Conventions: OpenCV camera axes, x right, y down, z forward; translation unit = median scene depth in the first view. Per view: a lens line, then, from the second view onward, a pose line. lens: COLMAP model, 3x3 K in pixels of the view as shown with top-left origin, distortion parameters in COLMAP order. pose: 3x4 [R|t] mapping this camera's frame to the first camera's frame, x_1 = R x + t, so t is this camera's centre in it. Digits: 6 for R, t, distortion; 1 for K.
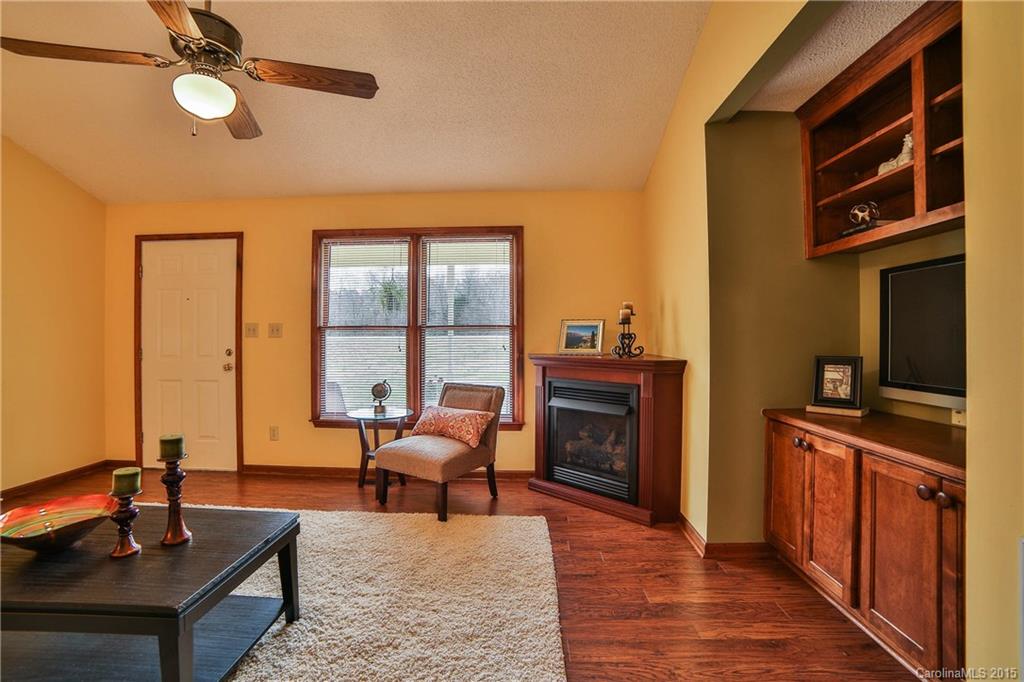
lens RADIAL K [[456.4, 0, 509.7], [0, 456.4, 343.0], [0, 0, 1]] dist [-0.080817, 0.029614]
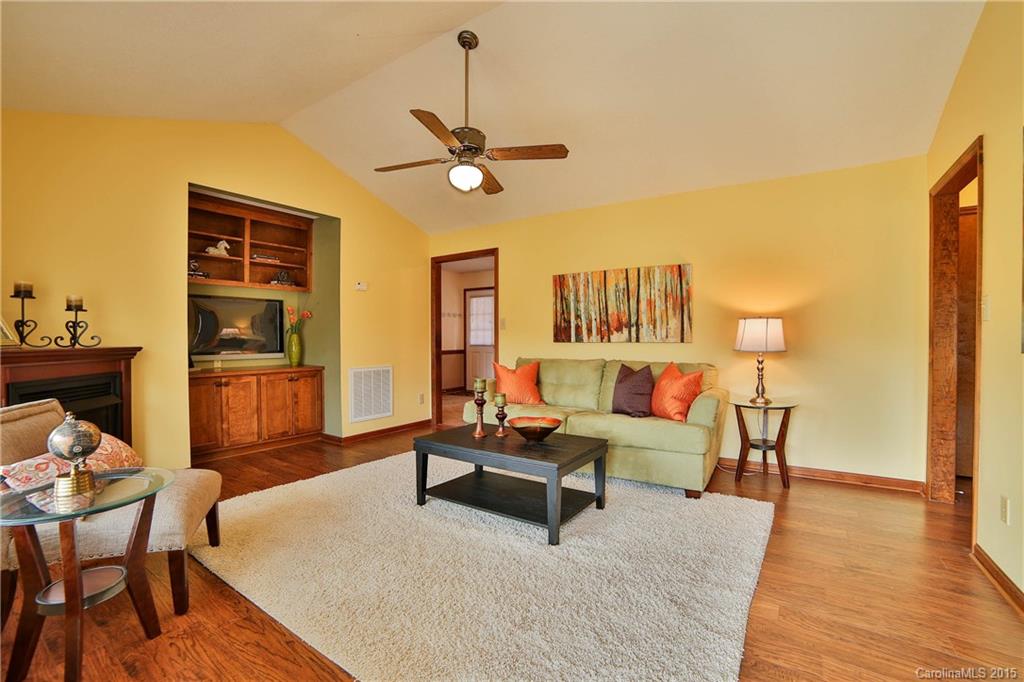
lens RADIAL K [[456.4, 0, 509.7], [0, 456.4, 343.0], [0, 0, 1]] dist [-0.080817, 0.029614]
pose [[-0.844327, -0.007366, 0.535778, -0.795944], [0.006142, 0.999707, 0.023423, 0.004474], [-0.535793, 0.023067, -0.844034, 1.065559]]
